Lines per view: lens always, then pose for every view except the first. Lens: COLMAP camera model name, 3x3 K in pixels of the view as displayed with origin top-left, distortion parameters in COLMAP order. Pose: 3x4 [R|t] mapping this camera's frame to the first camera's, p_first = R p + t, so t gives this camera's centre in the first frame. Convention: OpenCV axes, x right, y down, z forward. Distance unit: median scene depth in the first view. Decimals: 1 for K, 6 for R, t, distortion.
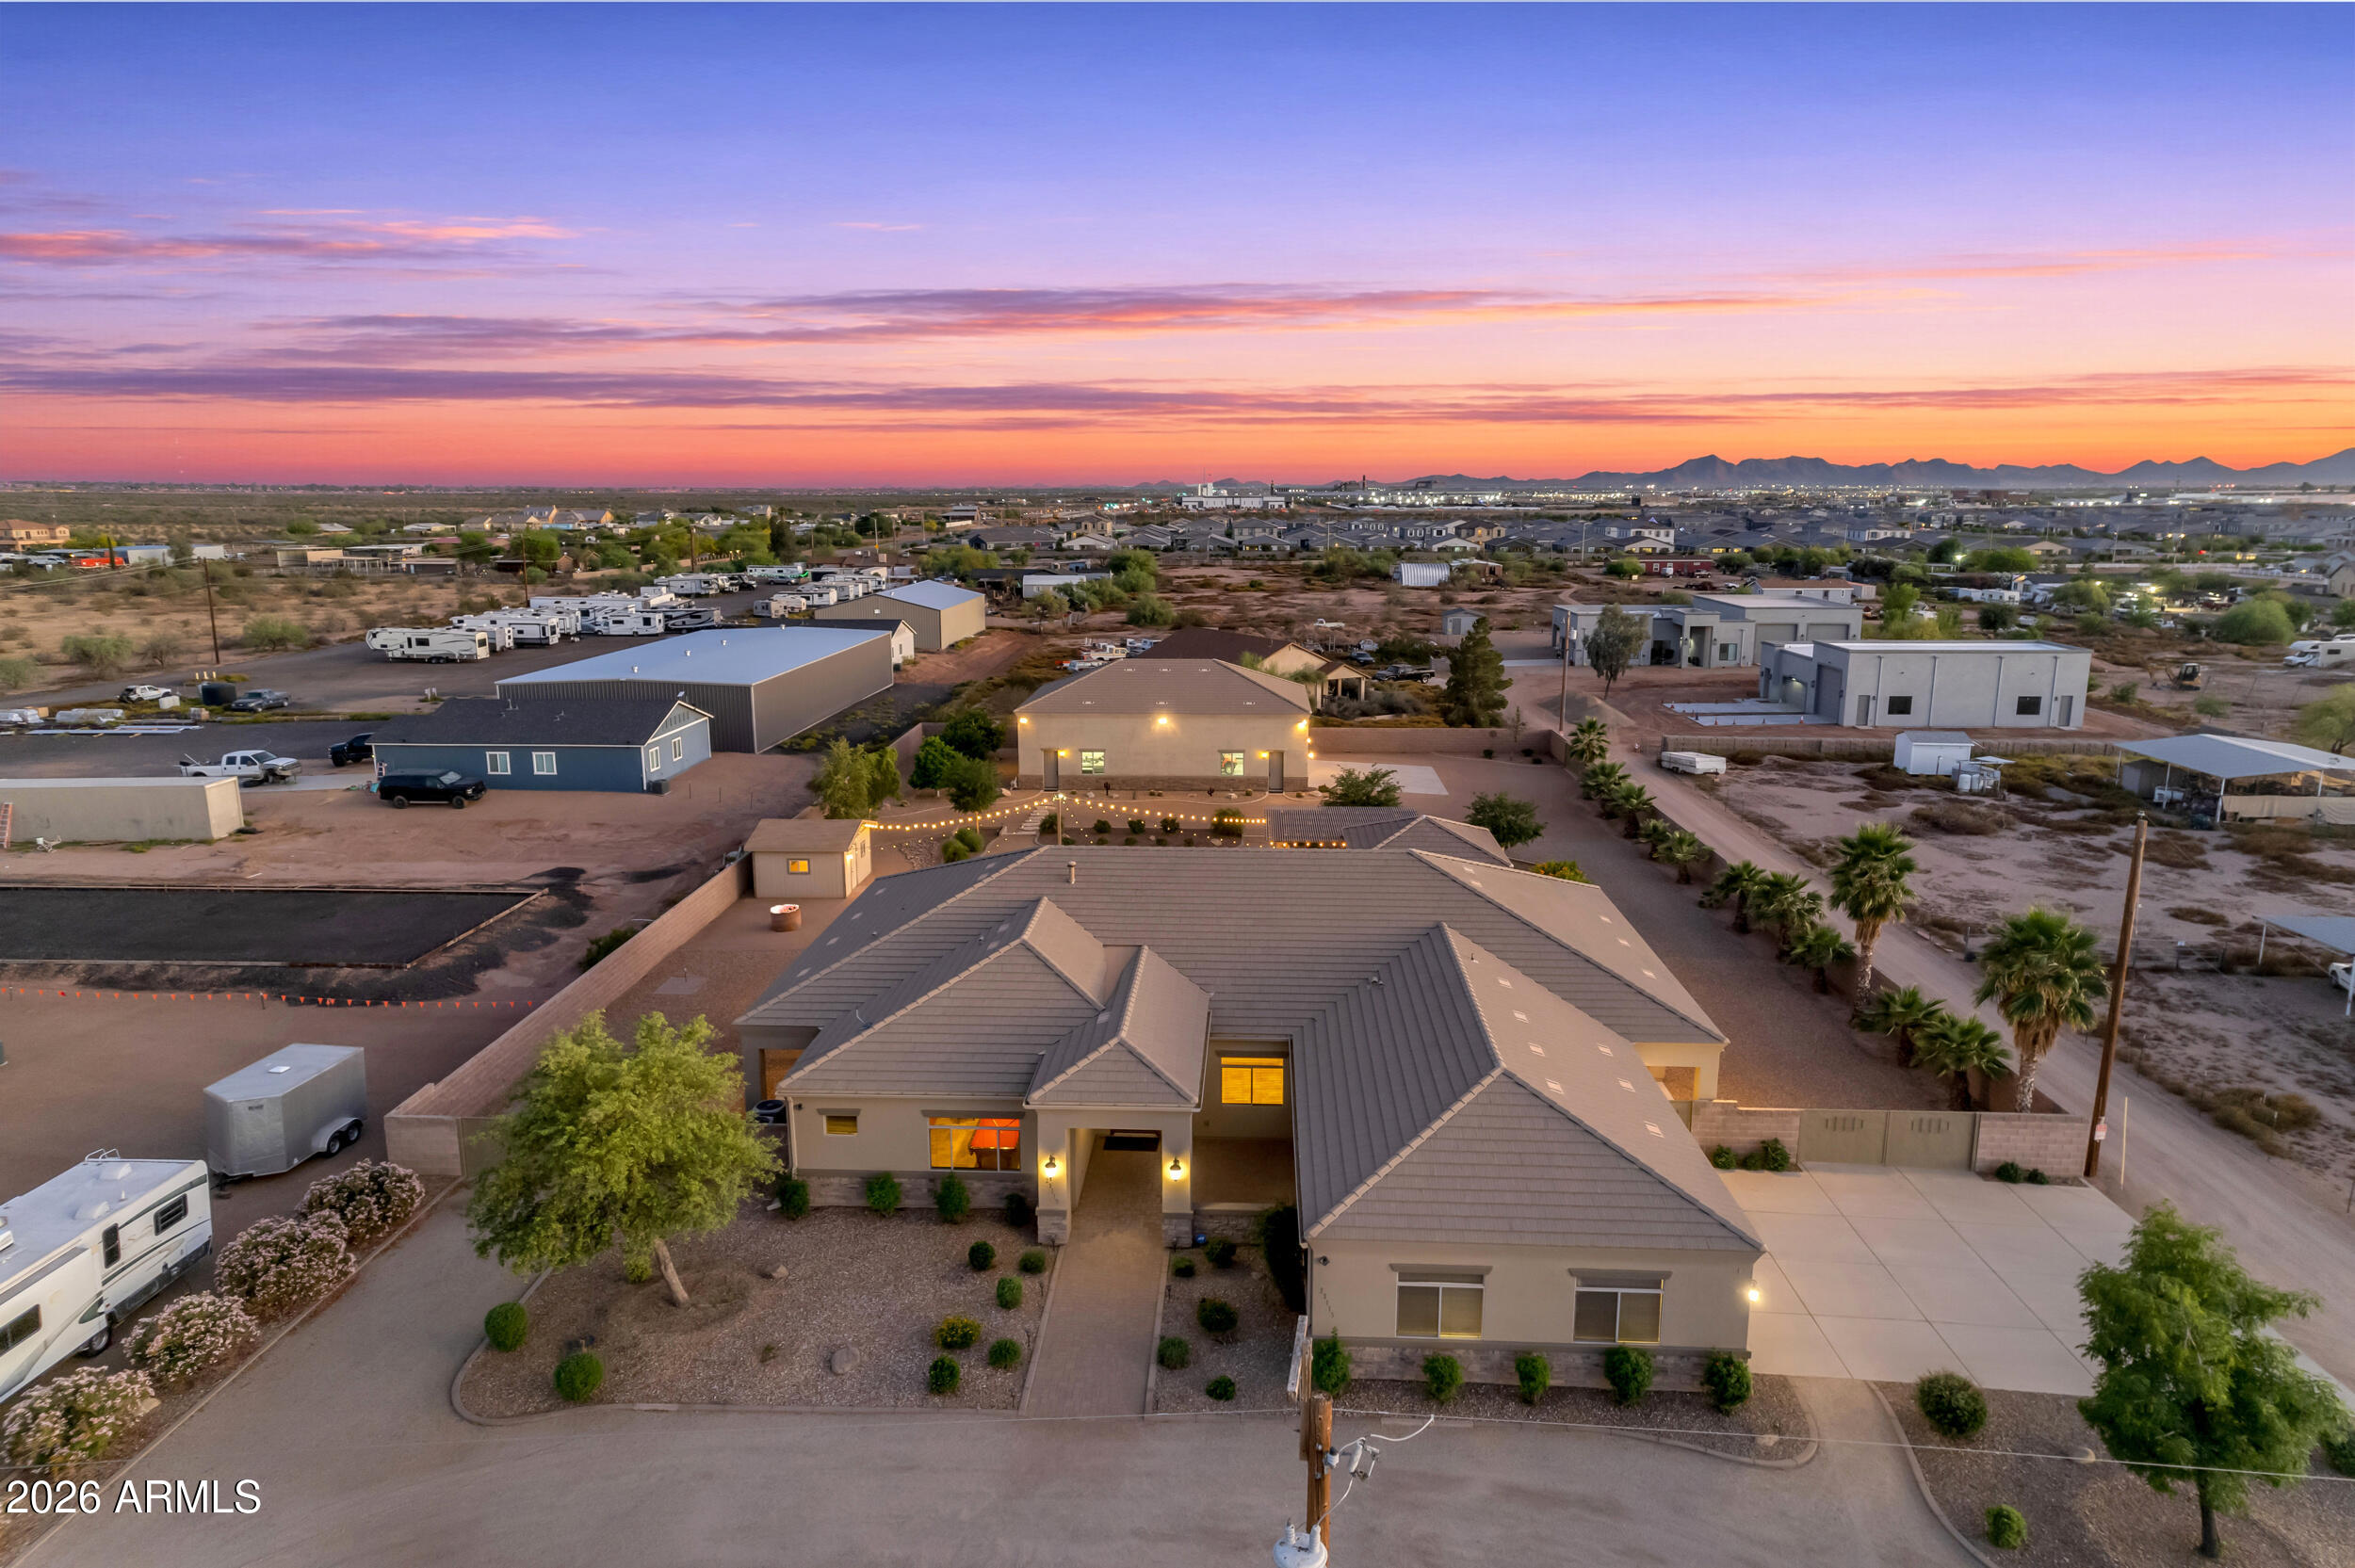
lens RADIAL K [[1458.1, 0, 1183.7], [0, 1458.1, 789.9], [0, 0, 1]] dist [0.001264, 0.044736]
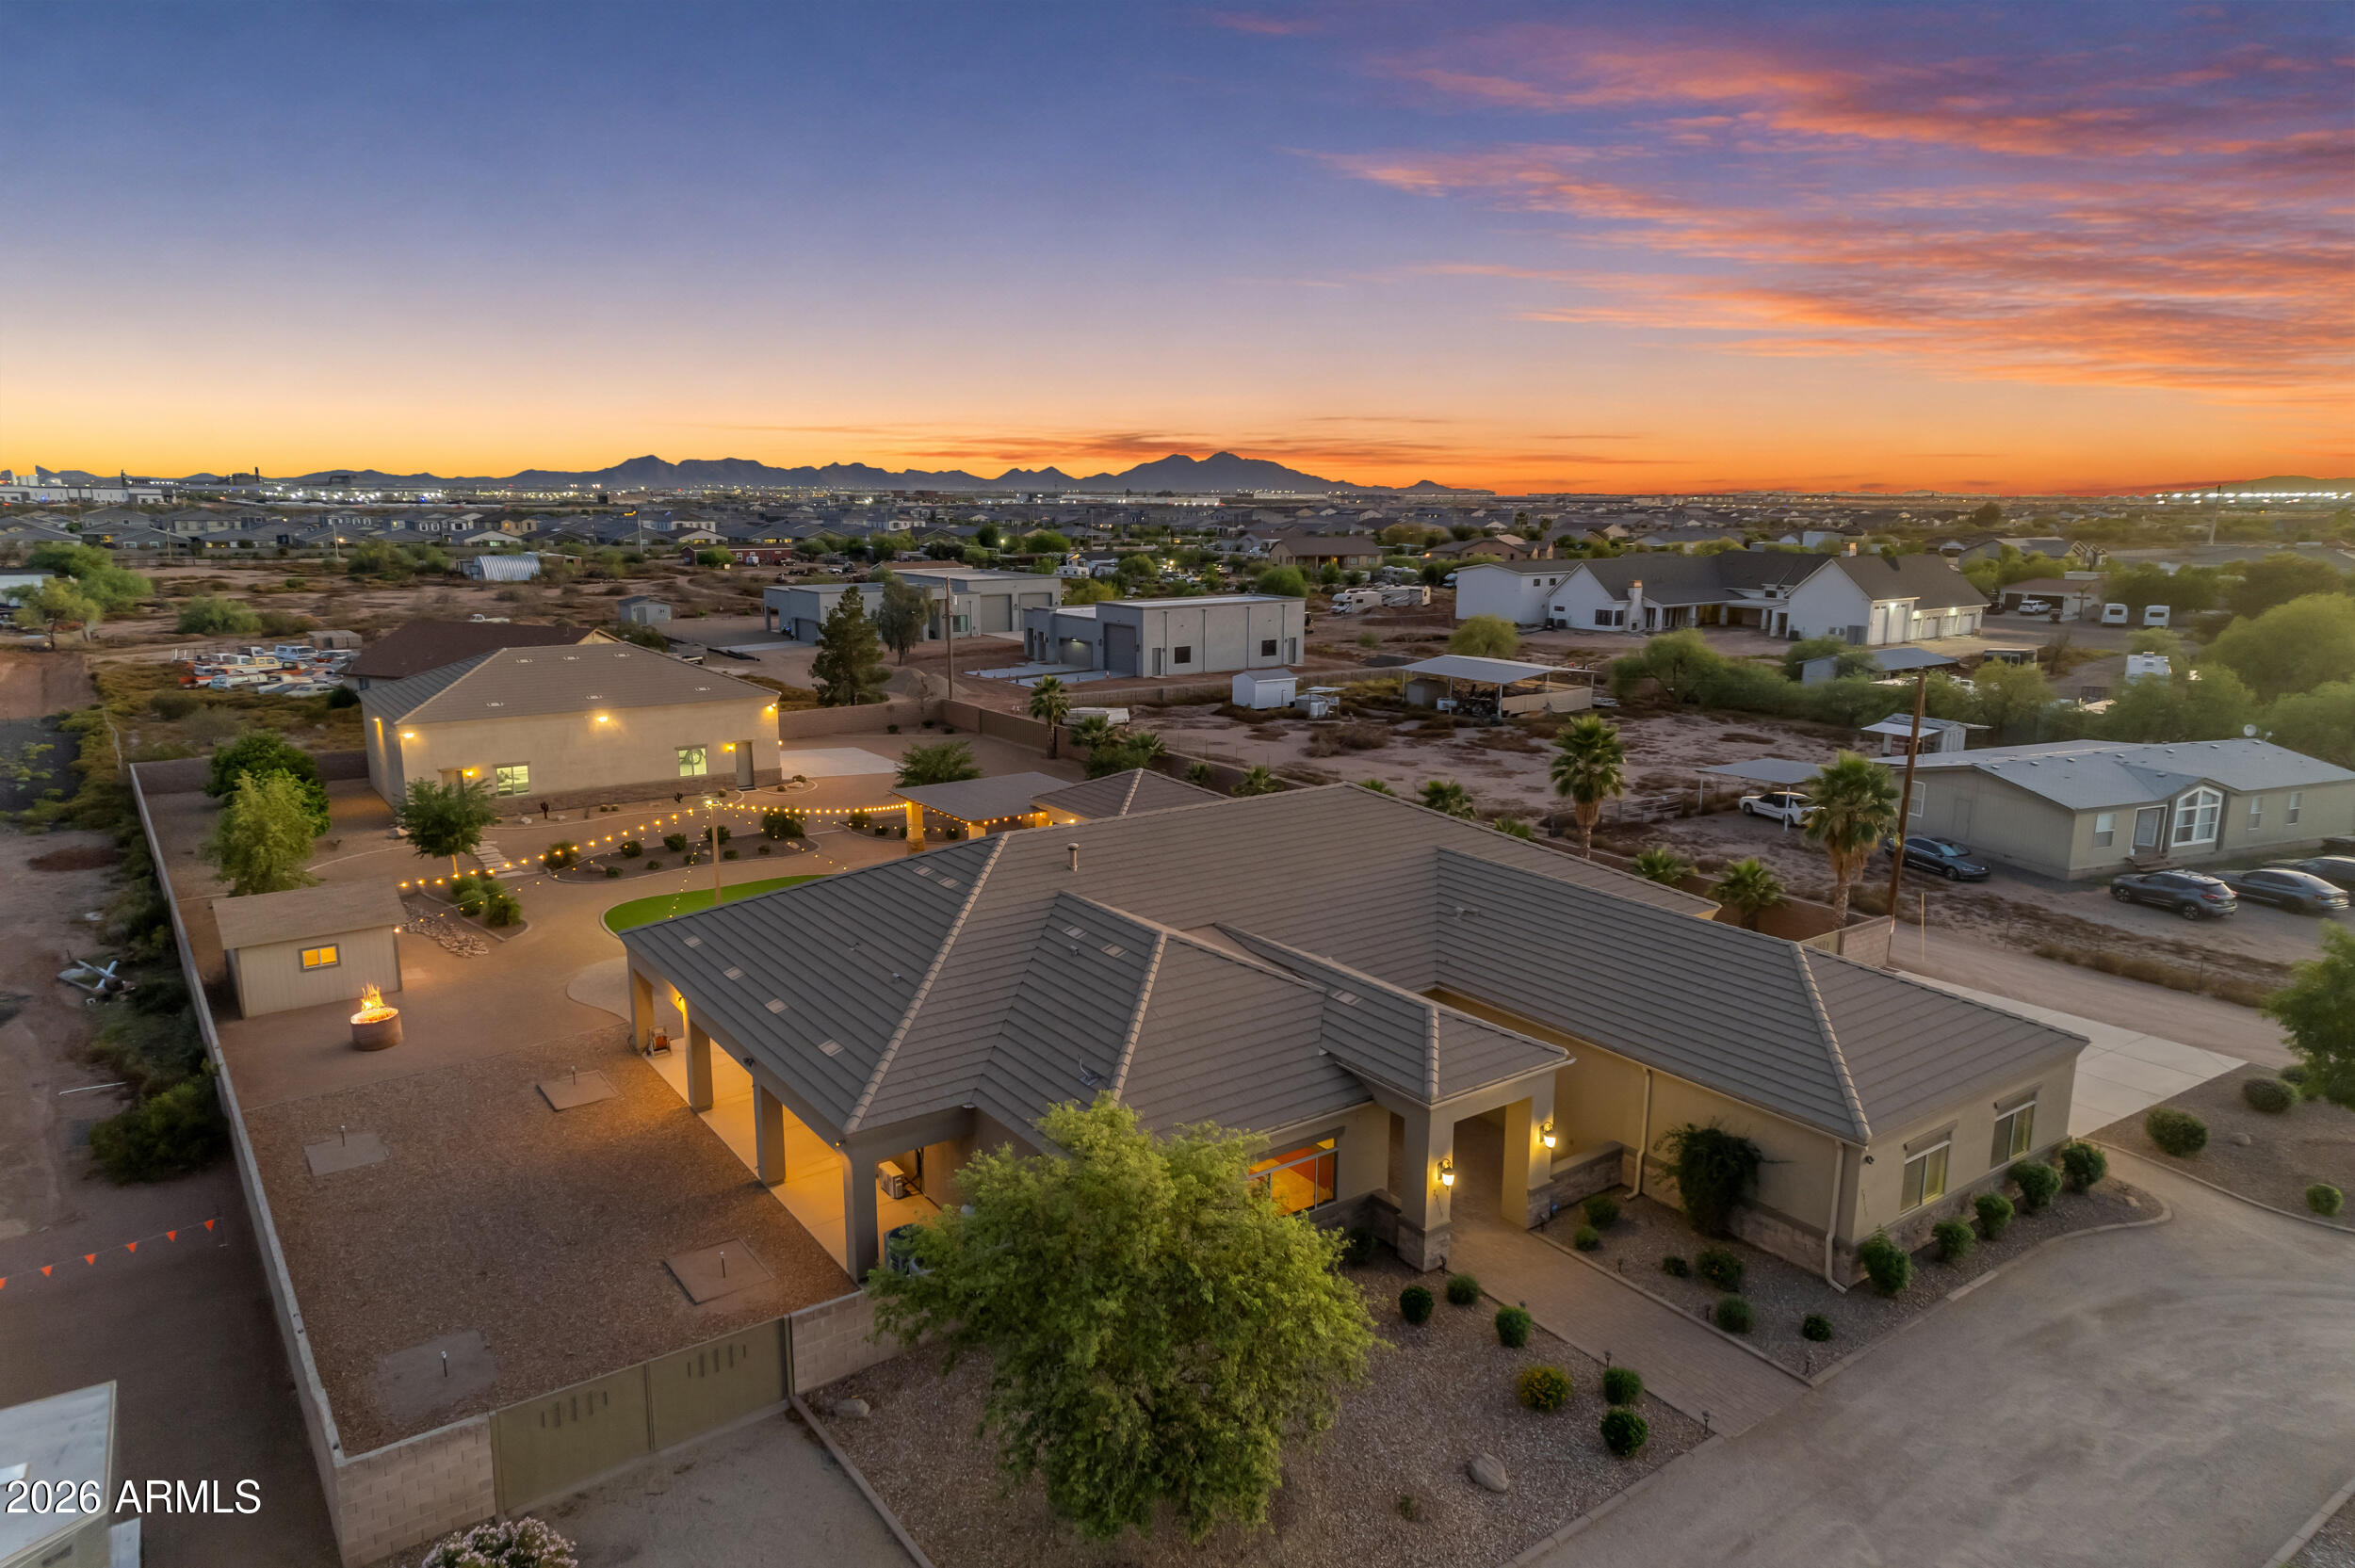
lens RADIAL K [[1458.1, 0, 1183.7], [0, 1458.1, 789.9], [0, 0, 1]] dist [0.001264, 0.044736]
pose [[0.785606, -0.120860, 0.606808, -0.257352], [0.119960, 0.991879, 0.042249, -0.003598], [-0.606987, 0.039601, 0.793724, 0.160124]]
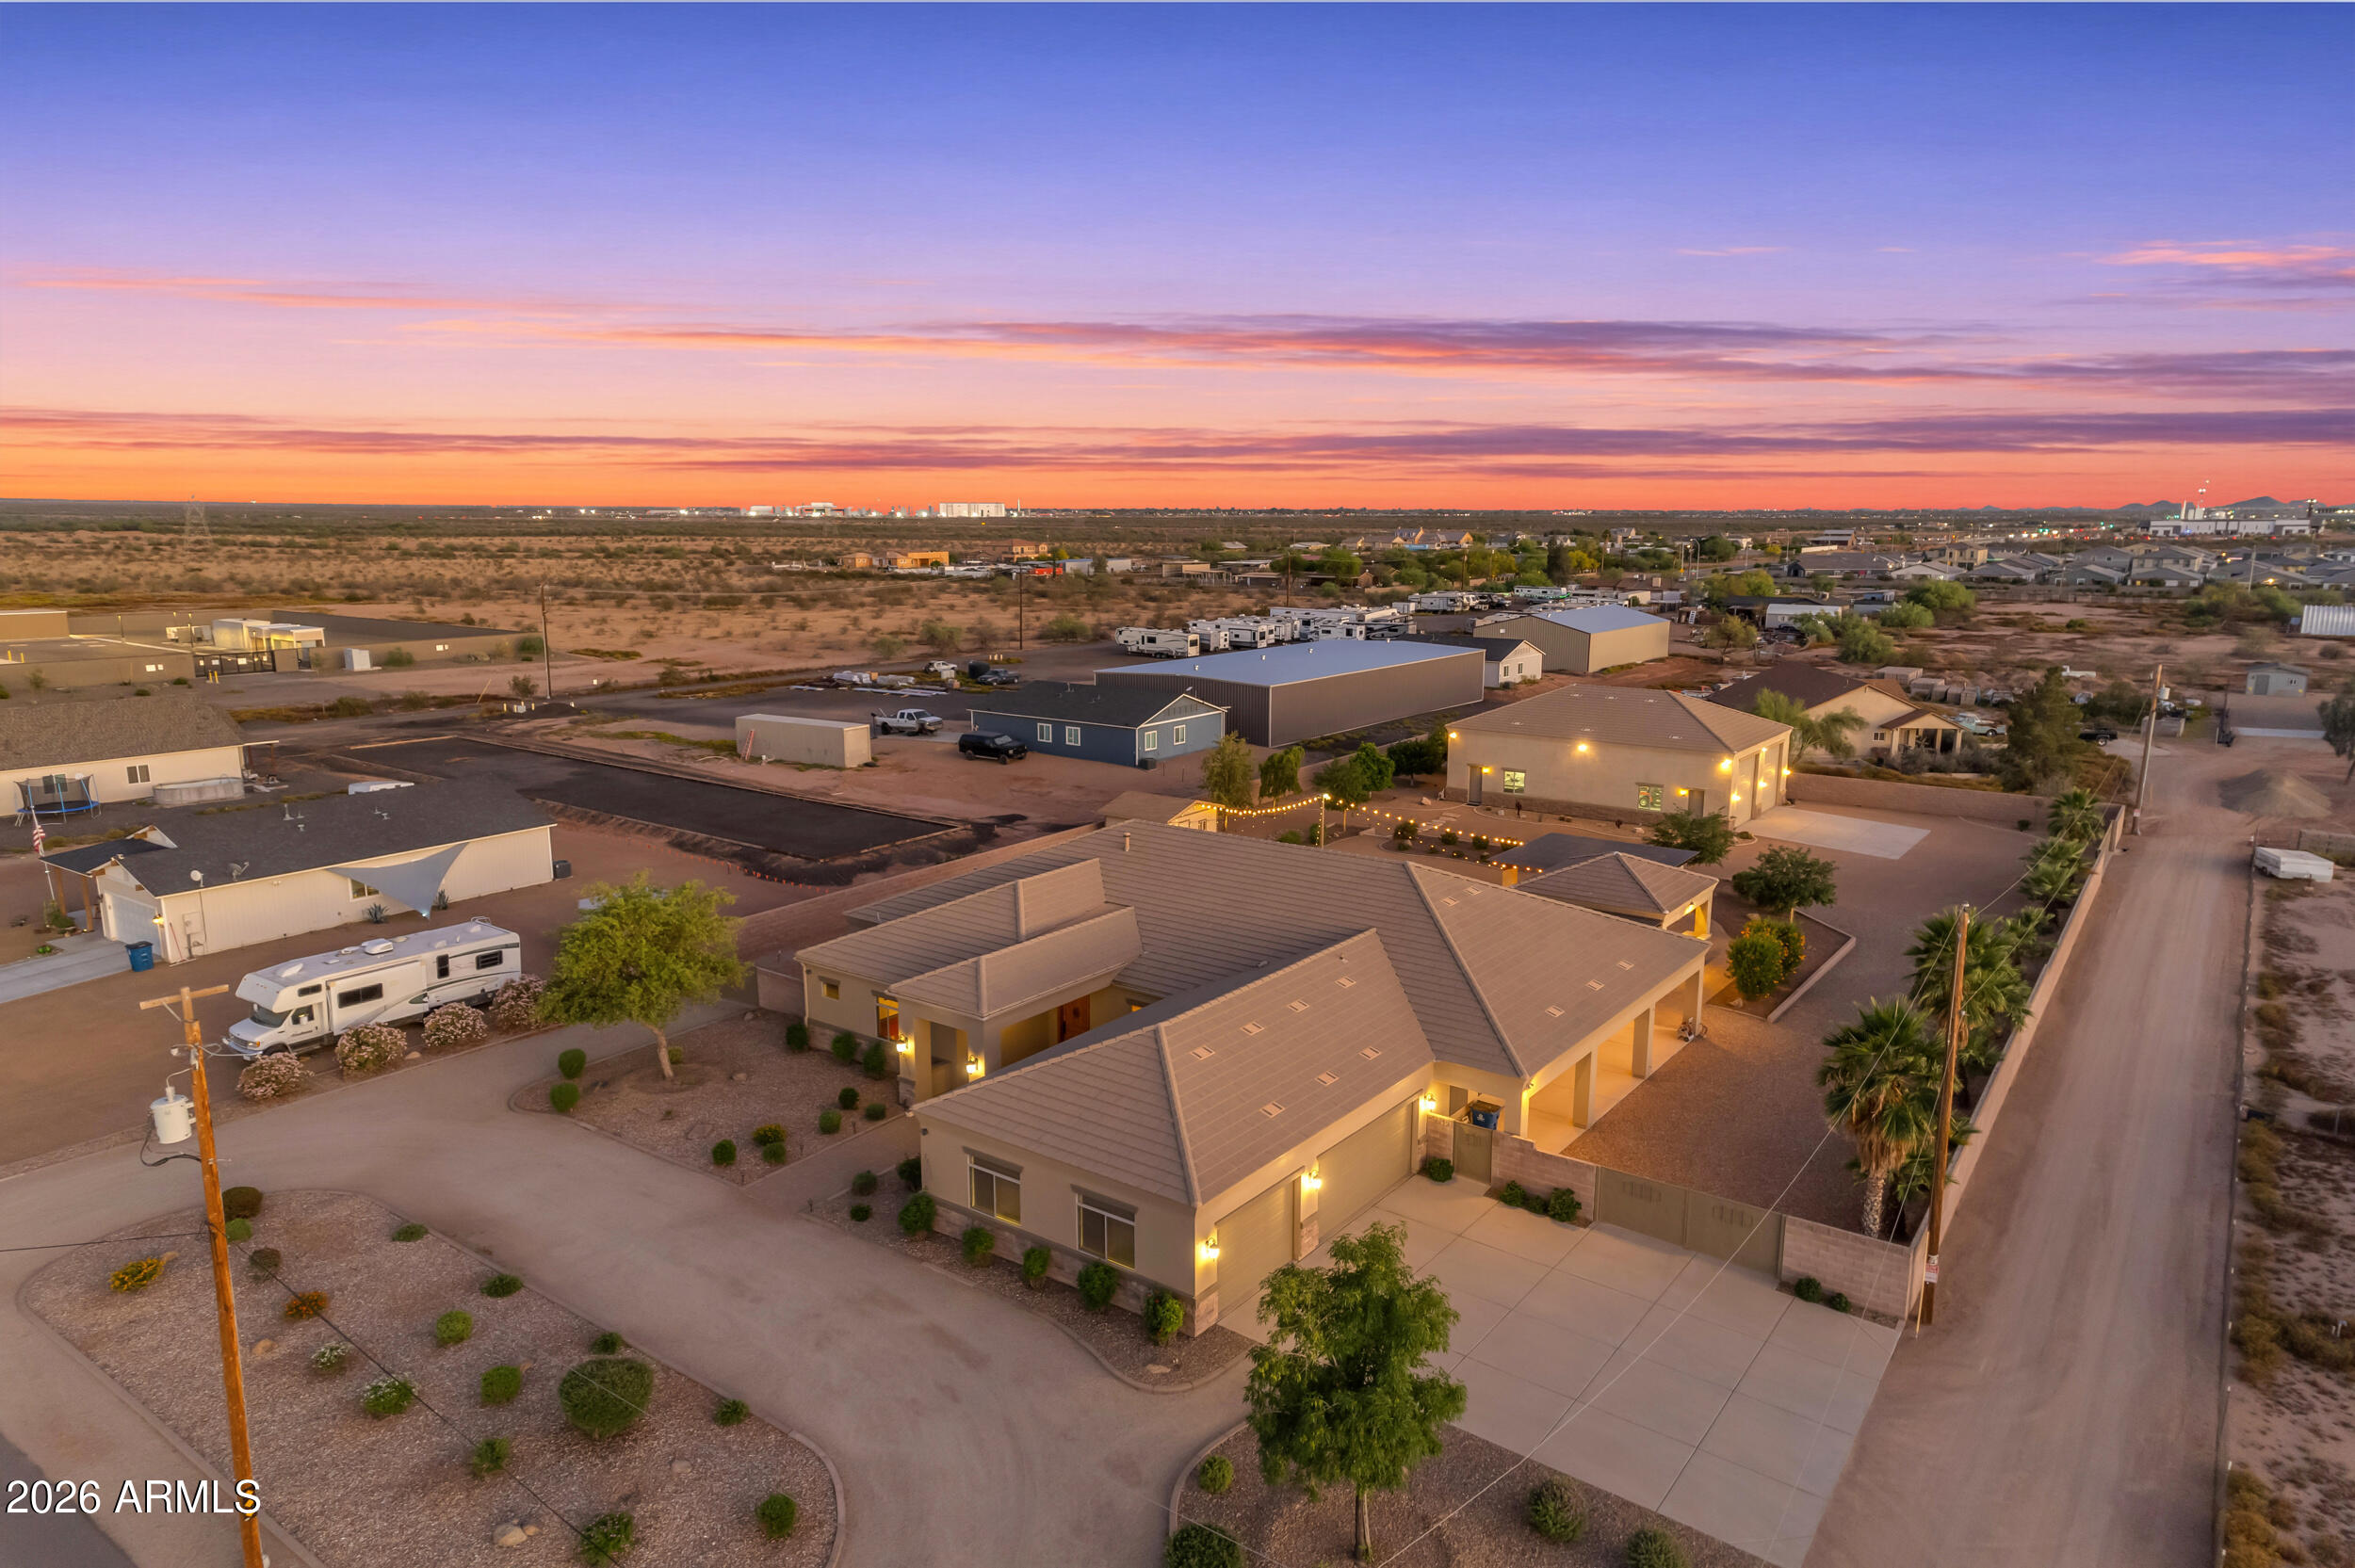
lens RADIAL K [[1458.1, 0, 1183.7], [0, 1458.1, 789.9], [0, 0, 1]] dist [0.001264, 0.044736]
pose [[0.837316, 0.105104, -0.536521, 0.293979], [-0.113249, 0.993406, 0.017867, -0.005287], [0.534861, 0.045800, 0.843698, 0.015264]]
